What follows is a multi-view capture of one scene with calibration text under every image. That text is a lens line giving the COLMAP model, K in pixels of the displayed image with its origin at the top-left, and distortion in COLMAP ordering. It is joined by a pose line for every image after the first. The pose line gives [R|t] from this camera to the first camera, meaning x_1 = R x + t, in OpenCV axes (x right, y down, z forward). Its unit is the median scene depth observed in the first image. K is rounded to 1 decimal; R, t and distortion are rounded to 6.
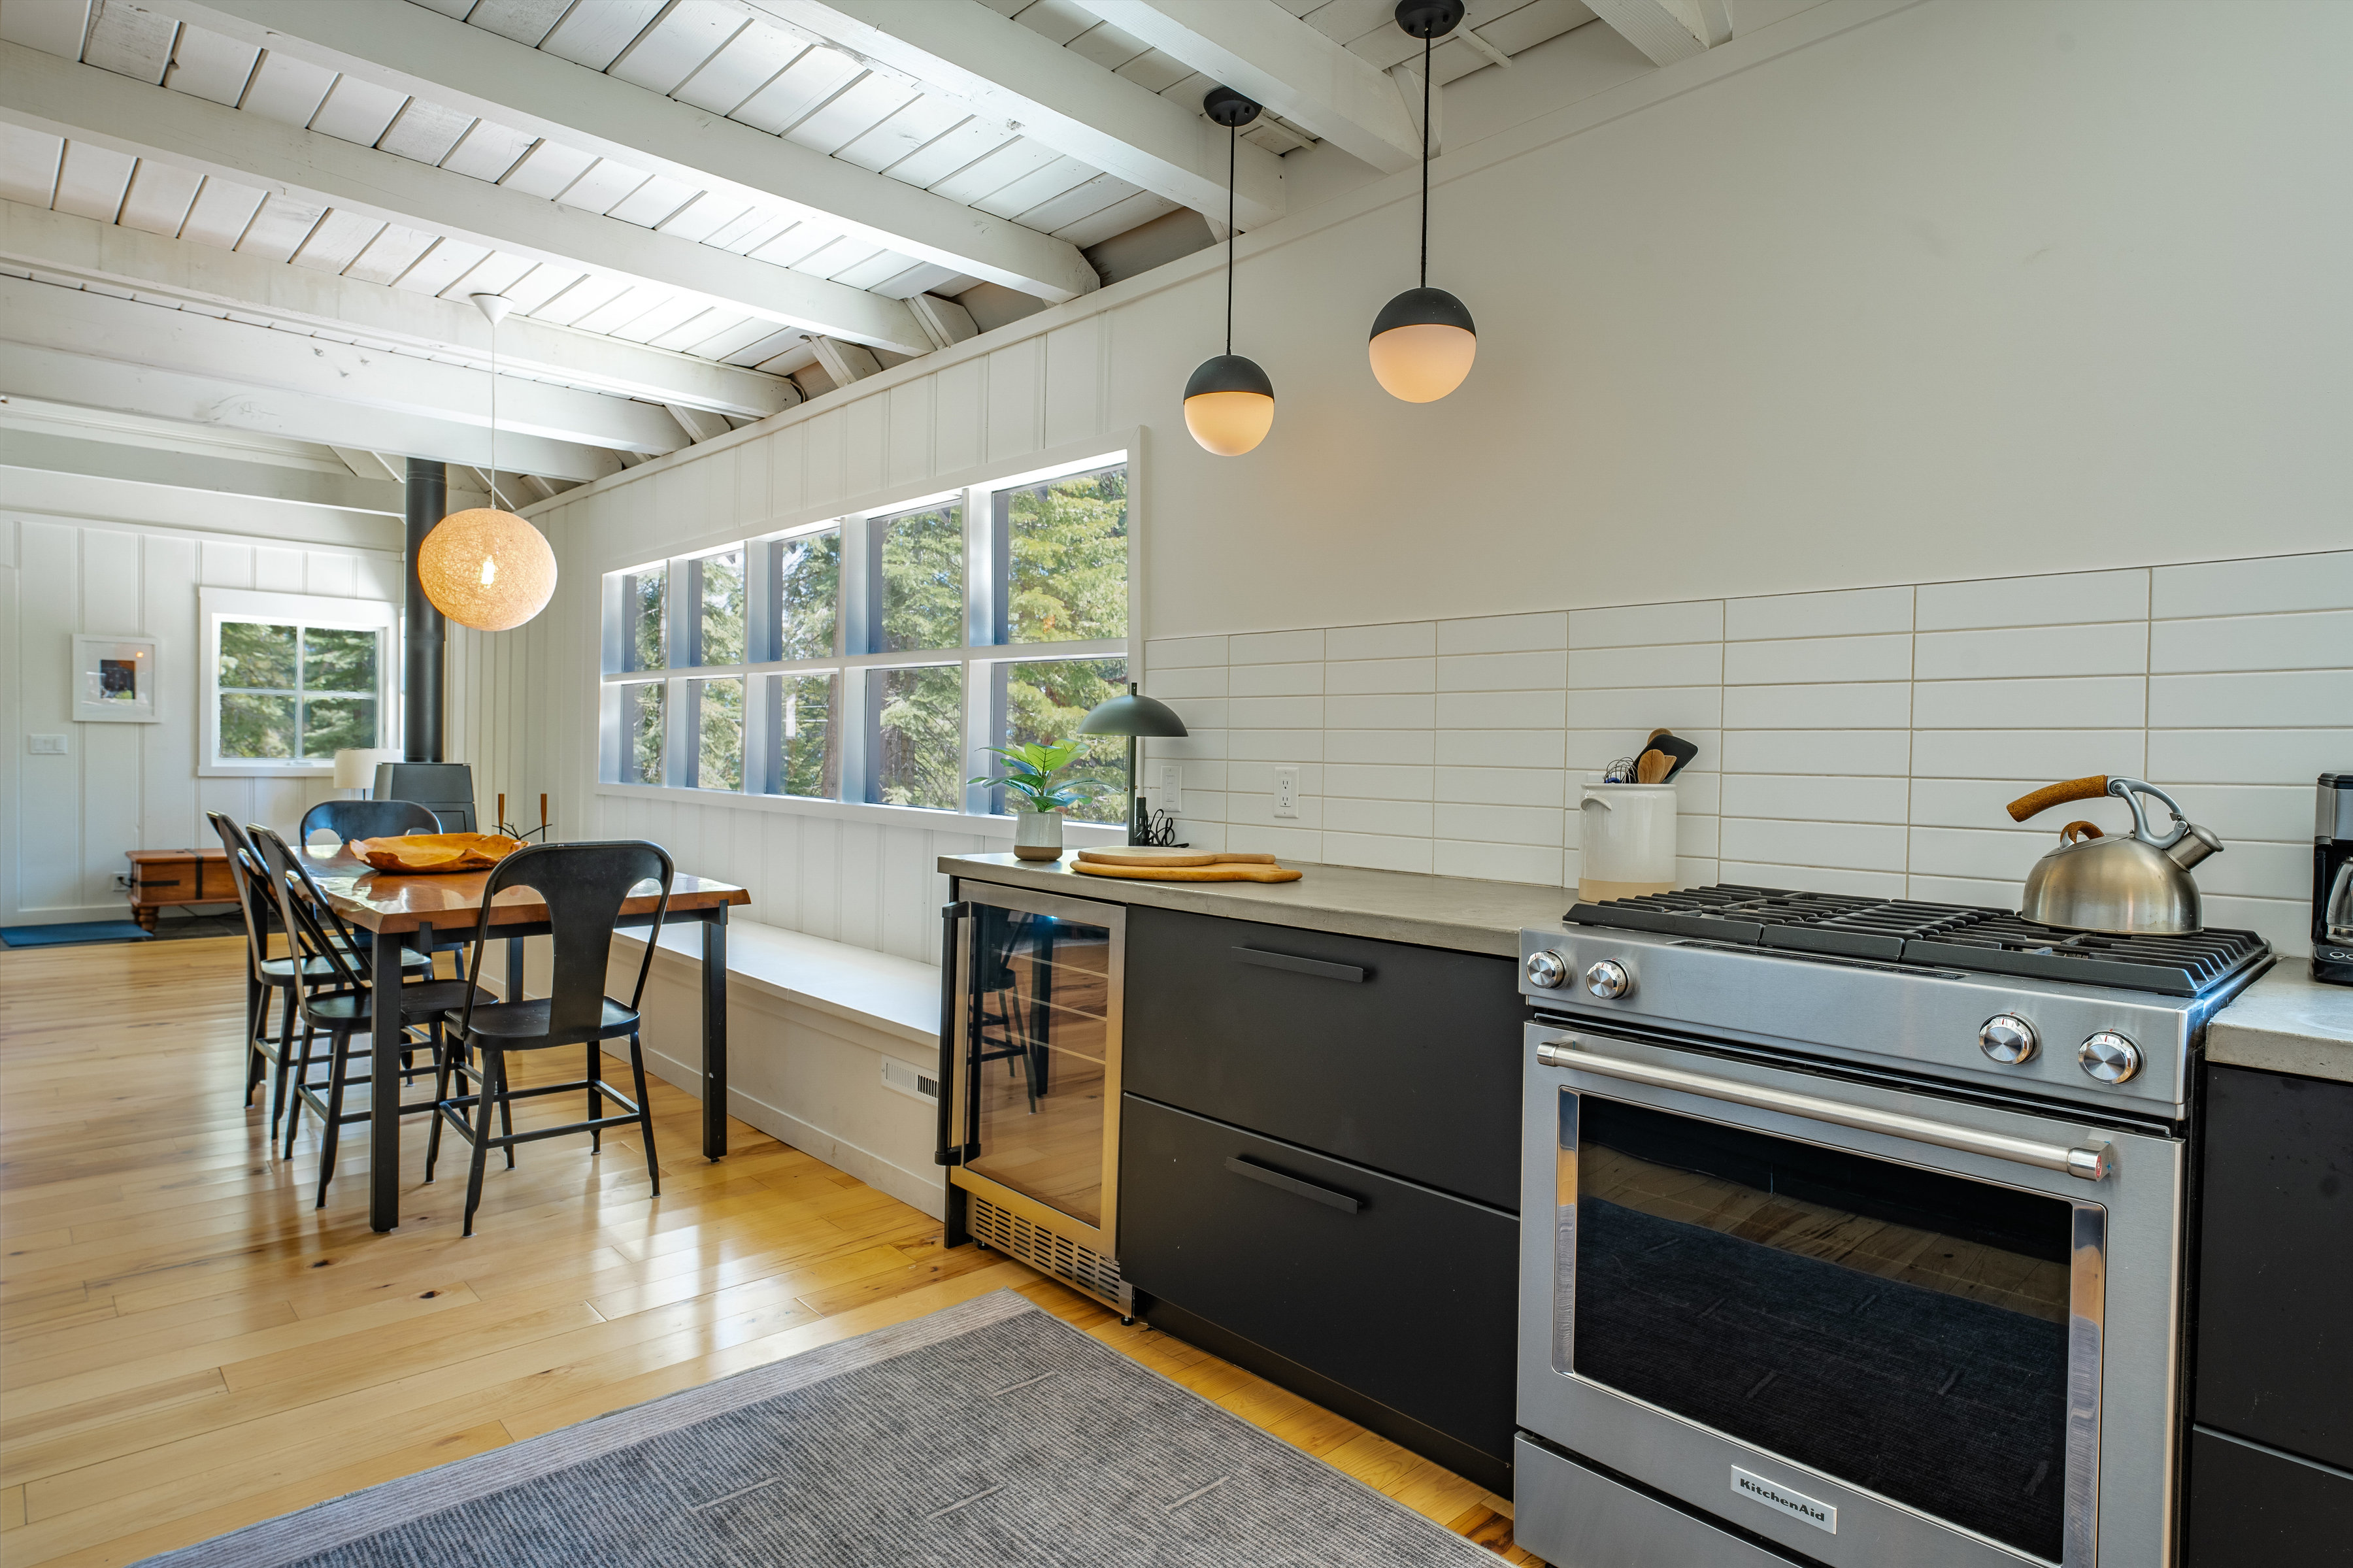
lens RADIAL K [[1276.6, 0, 1177.3], [0, 1276.6, 779.4], [0, 0, 1]] dist [0.000361, 0.000104]
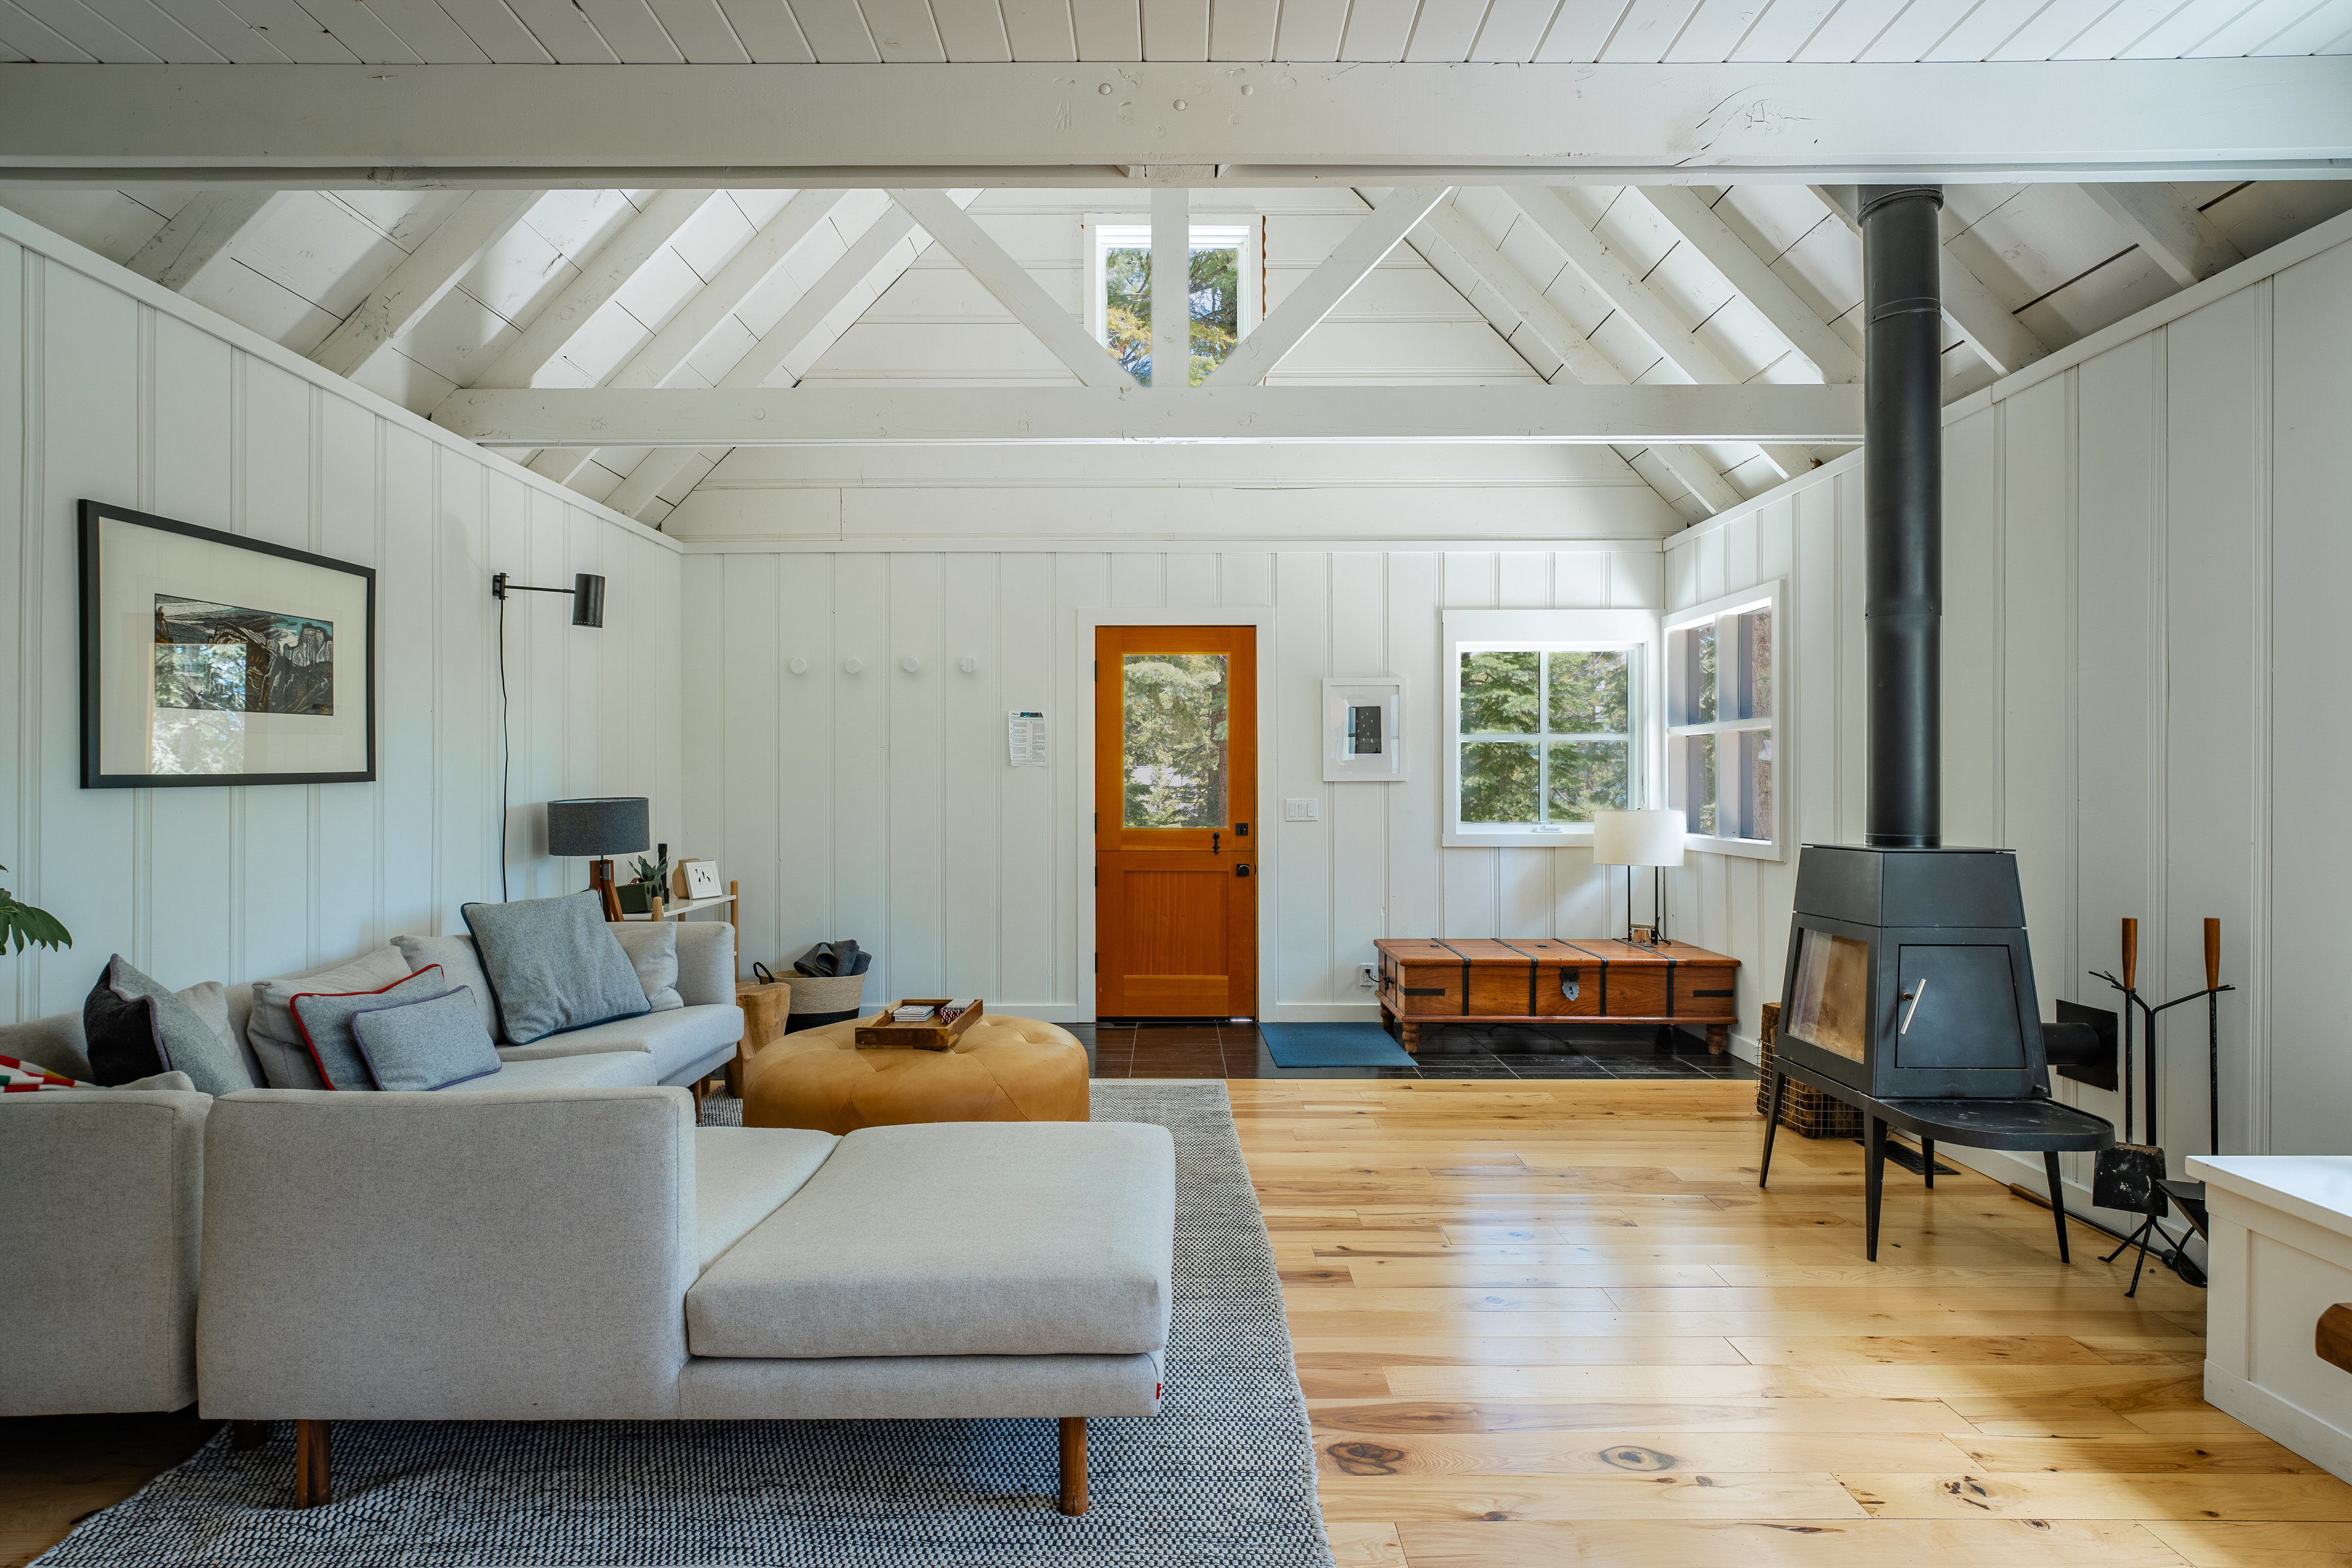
lens RADIAL K [[1153.9, 0, 1171.3], [0, 1153.9, 784.7], [0, 0, 1]] dist [-0.009628, 0.000278]
pose [[0.724998, -0.021238, -0.688424, -0.493283], [0.003057, 0.999614, -0.027619, -0.027407], [0.688744, 0.017919, 0.724783, 0.452701]]
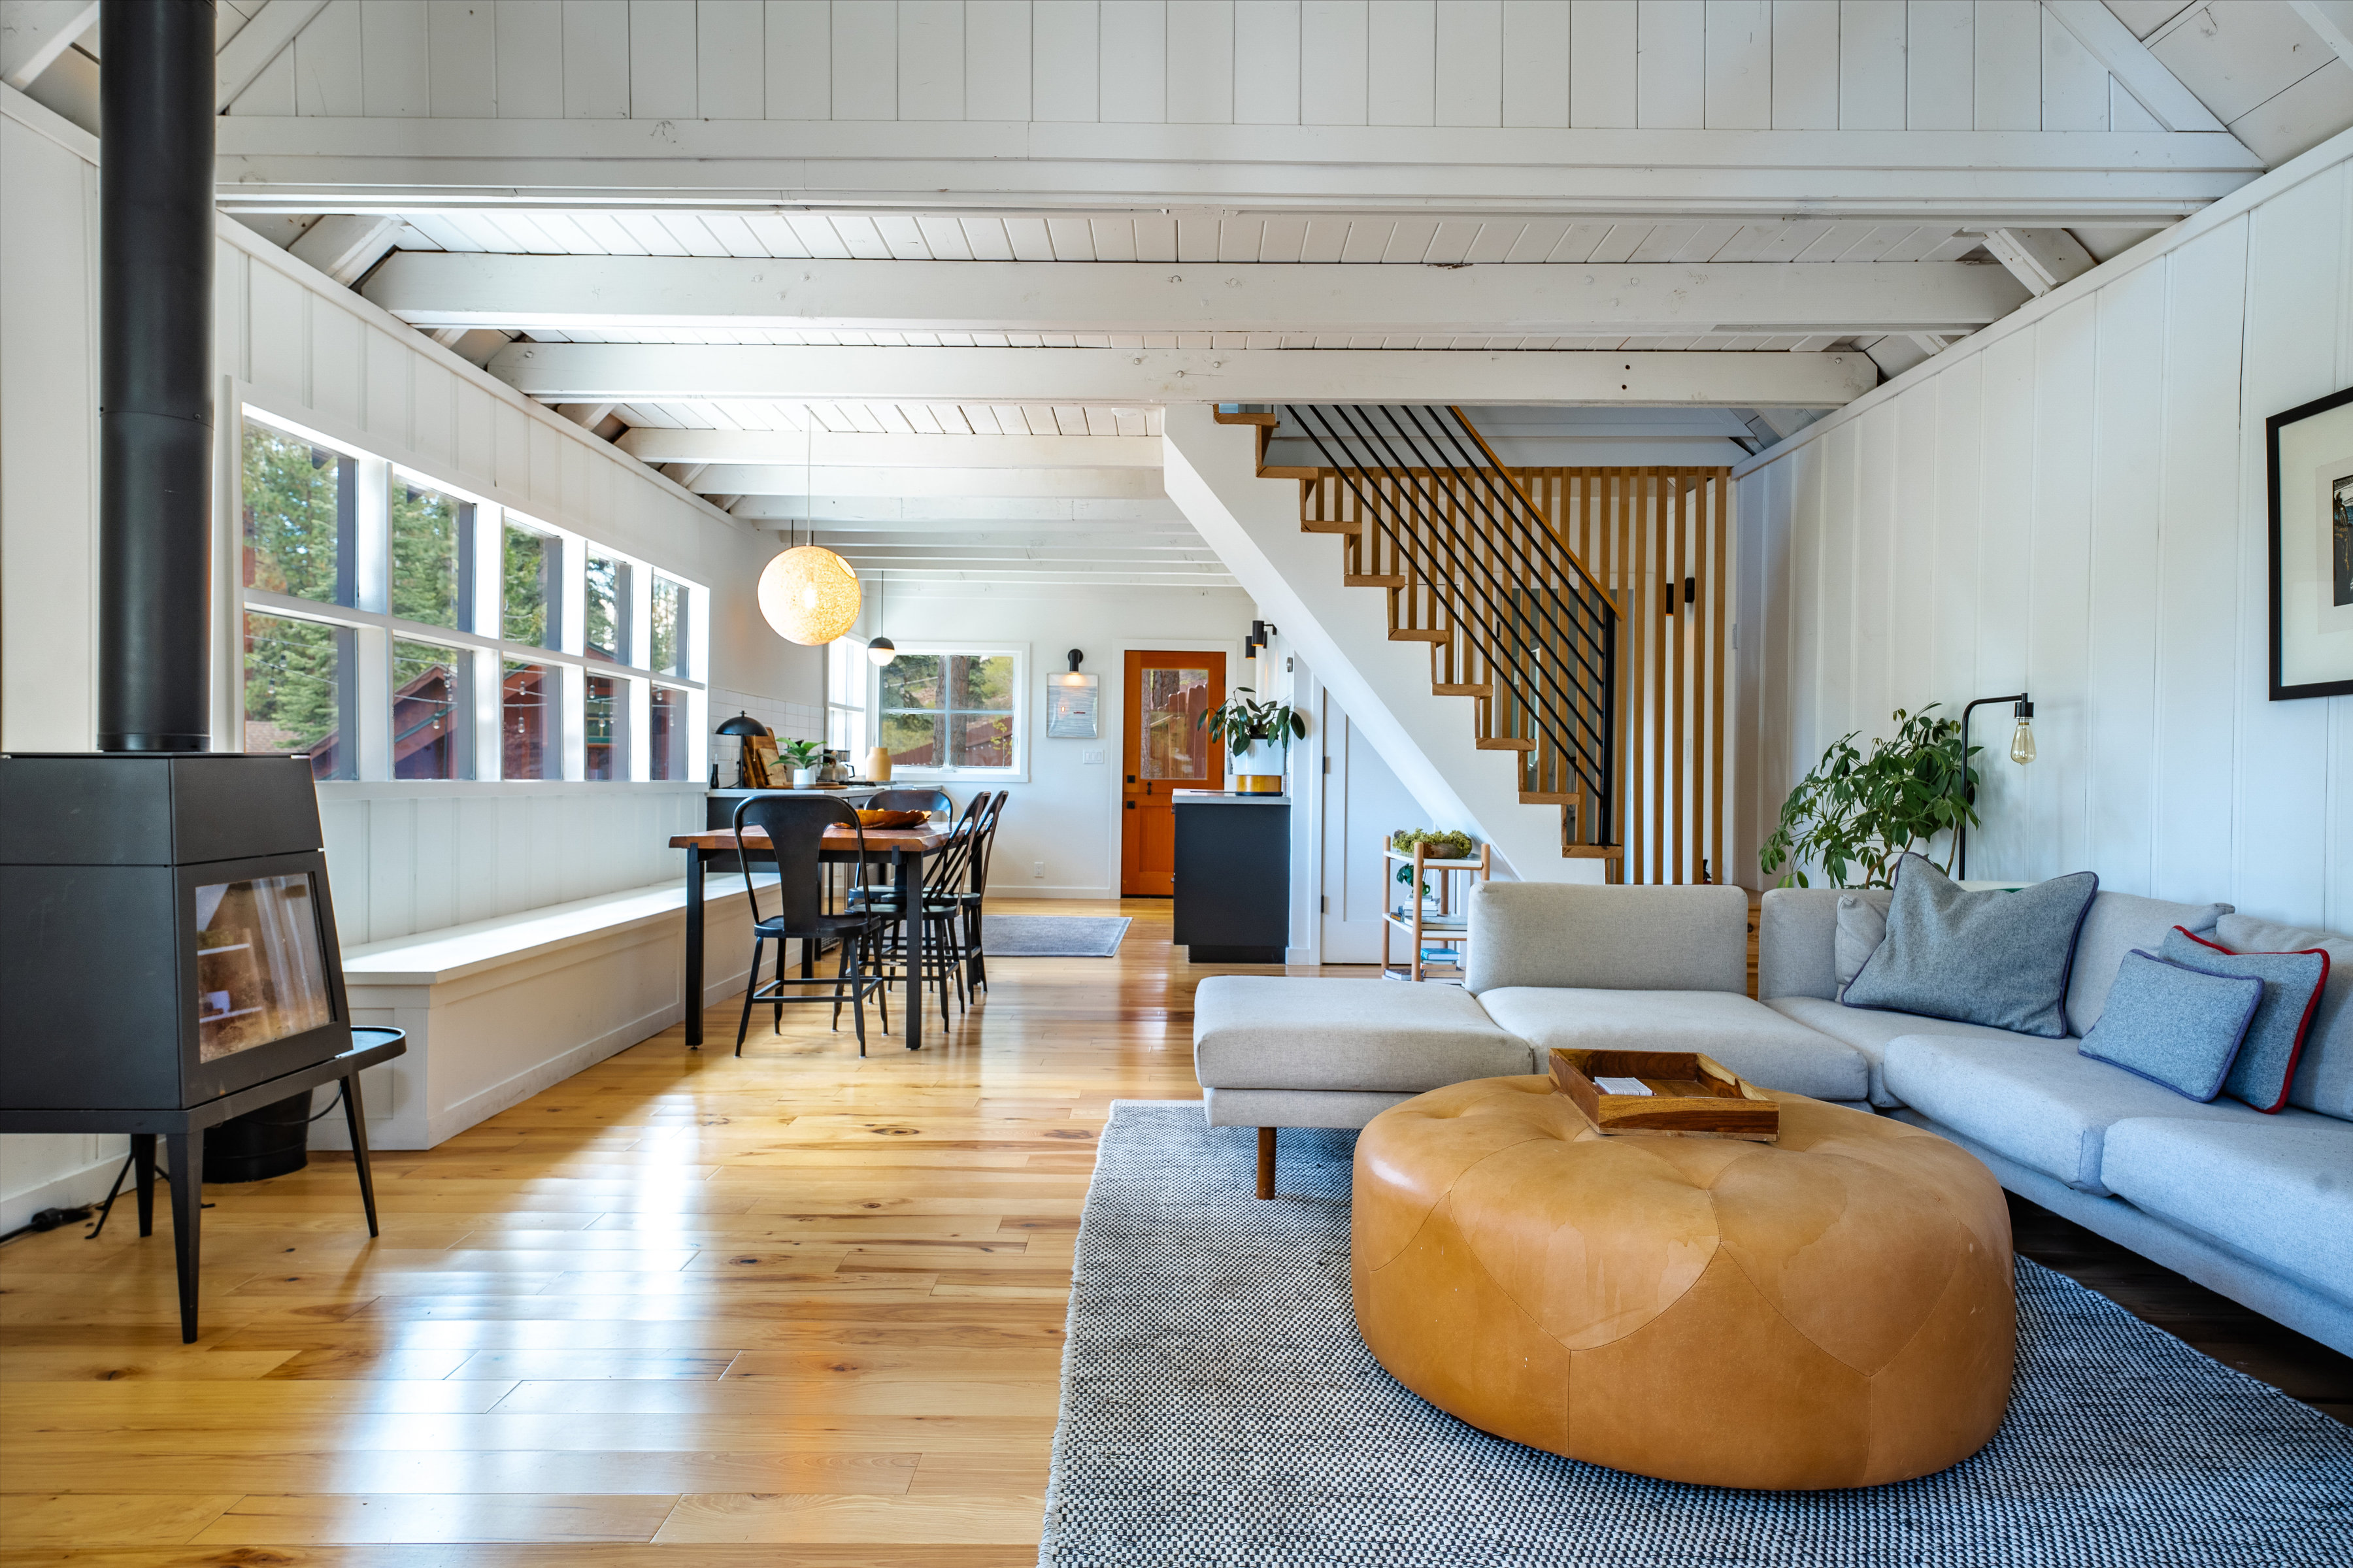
lens RADIAL K [[1456.6, 0, 1176.5], [0, 1456.6, 784.0], [0, 0, 1]] dist [0.018274, -0.000701]
pose [[-0.723017, -0.031436, 0.690114, -1.132592], [-0.010070, 0.999338, 0.034971, -0.023176], [-0.690757, 0.018335, -0.722855, 1.135359]]
